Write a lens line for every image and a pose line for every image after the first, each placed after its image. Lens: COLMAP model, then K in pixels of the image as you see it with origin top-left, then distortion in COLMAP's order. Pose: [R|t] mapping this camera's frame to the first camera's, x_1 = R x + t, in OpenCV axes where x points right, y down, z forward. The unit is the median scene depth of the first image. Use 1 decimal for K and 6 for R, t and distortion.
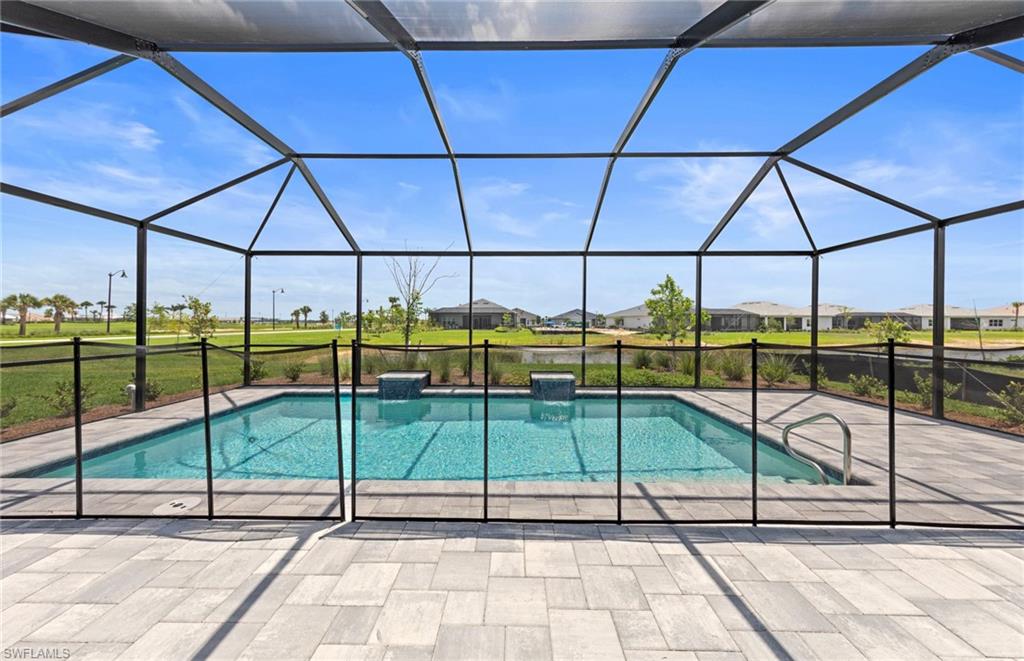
lens RADIAL K [[348.6, 0, 515.2], [0, 348.6, 318.3], [0, 0, 1]] dist [0.015648, -0.000084]
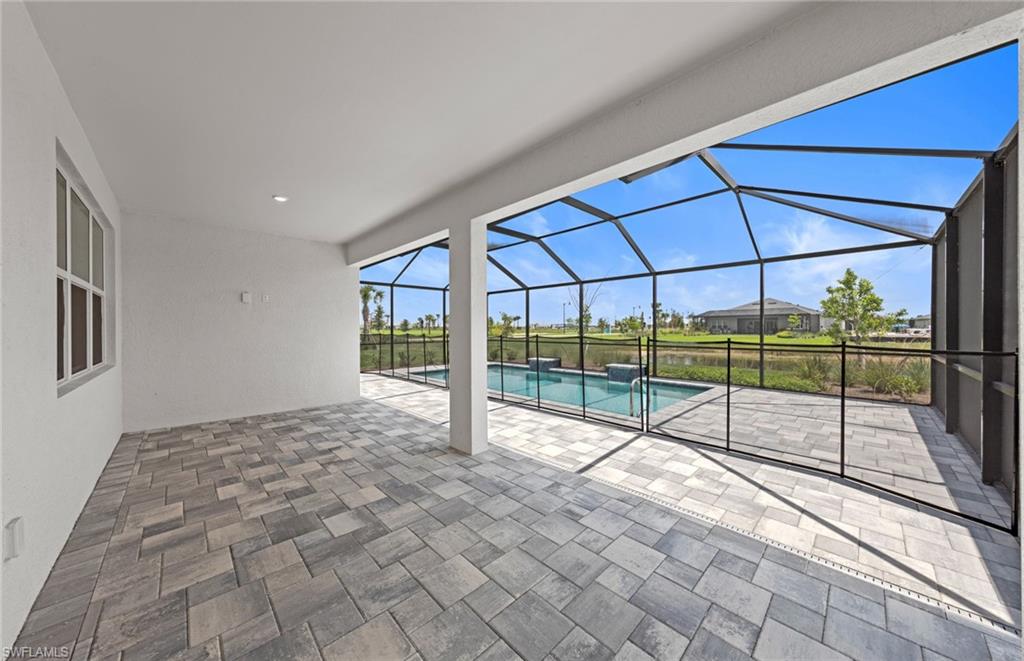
lens RADIAL K [[345.0, 0, 507.4], [0, 345.0, 329.7], [0, 0, 1]] dist [-0.000874, -0.000058]
pose [[0.690860, -0.003284, -0.722981, 0.744720], [0.016960, 0.999788, 0.011666, -0.000673], [0.722789, -0.020321, 0.690770, -0.270123]]
